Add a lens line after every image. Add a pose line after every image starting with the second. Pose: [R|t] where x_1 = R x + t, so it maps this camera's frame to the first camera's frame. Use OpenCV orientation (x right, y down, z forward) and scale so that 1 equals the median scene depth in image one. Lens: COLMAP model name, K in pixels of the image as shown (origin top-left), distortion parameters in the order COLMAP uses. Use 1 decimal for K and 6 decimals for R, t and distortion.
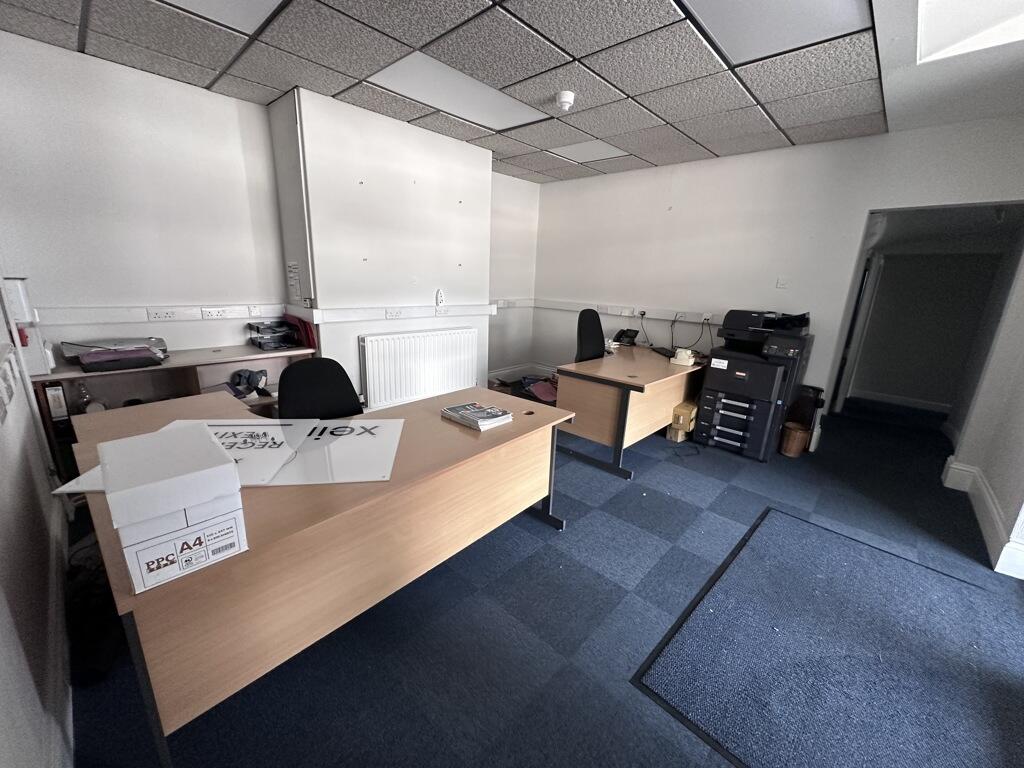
lens RADIAL K [[410.4, 0, 511.3], [0, 410.4, 383.9], [0, 0, 1]] dist [-0.018796, -0.000214]
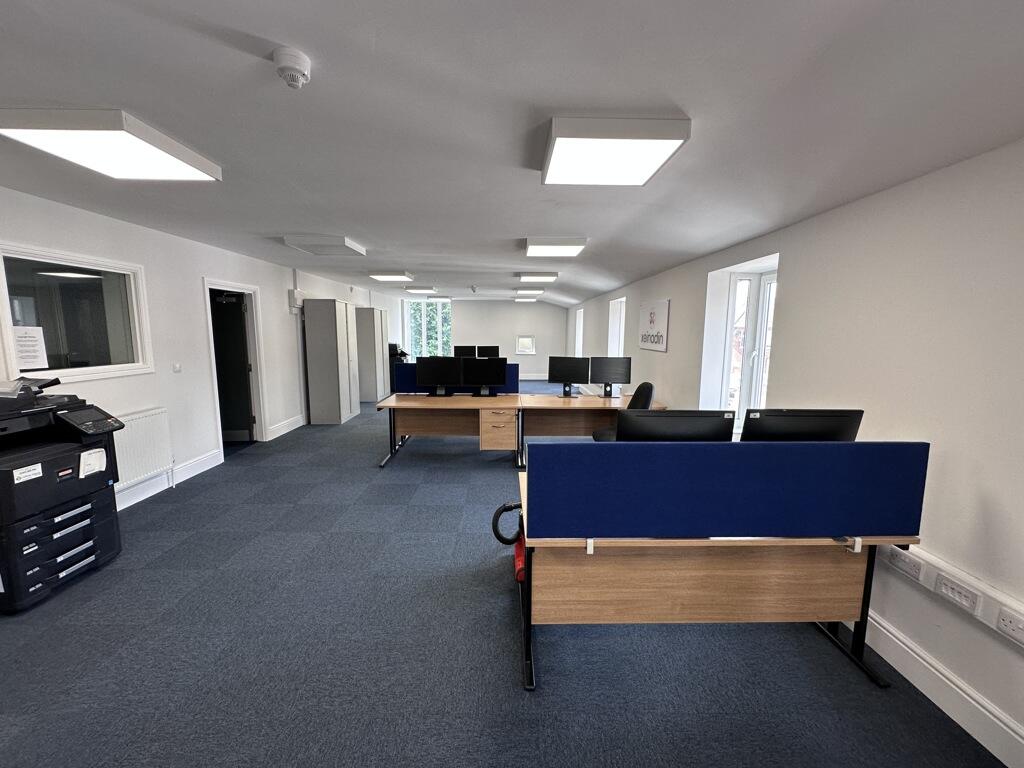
lens RADIAL K [[410.4, 0, 512.6], [0, 410.4, 384.1], [0, 0, 1]] dist [-0.018796, -0.000214]
pose [[-0.696479, -0.137086, 0.704361, -0.447343], [0.154145, 0.930085, 0.333438, -0.271458], [-0.700825, 0.340807, -0.626654, 0.806645]]
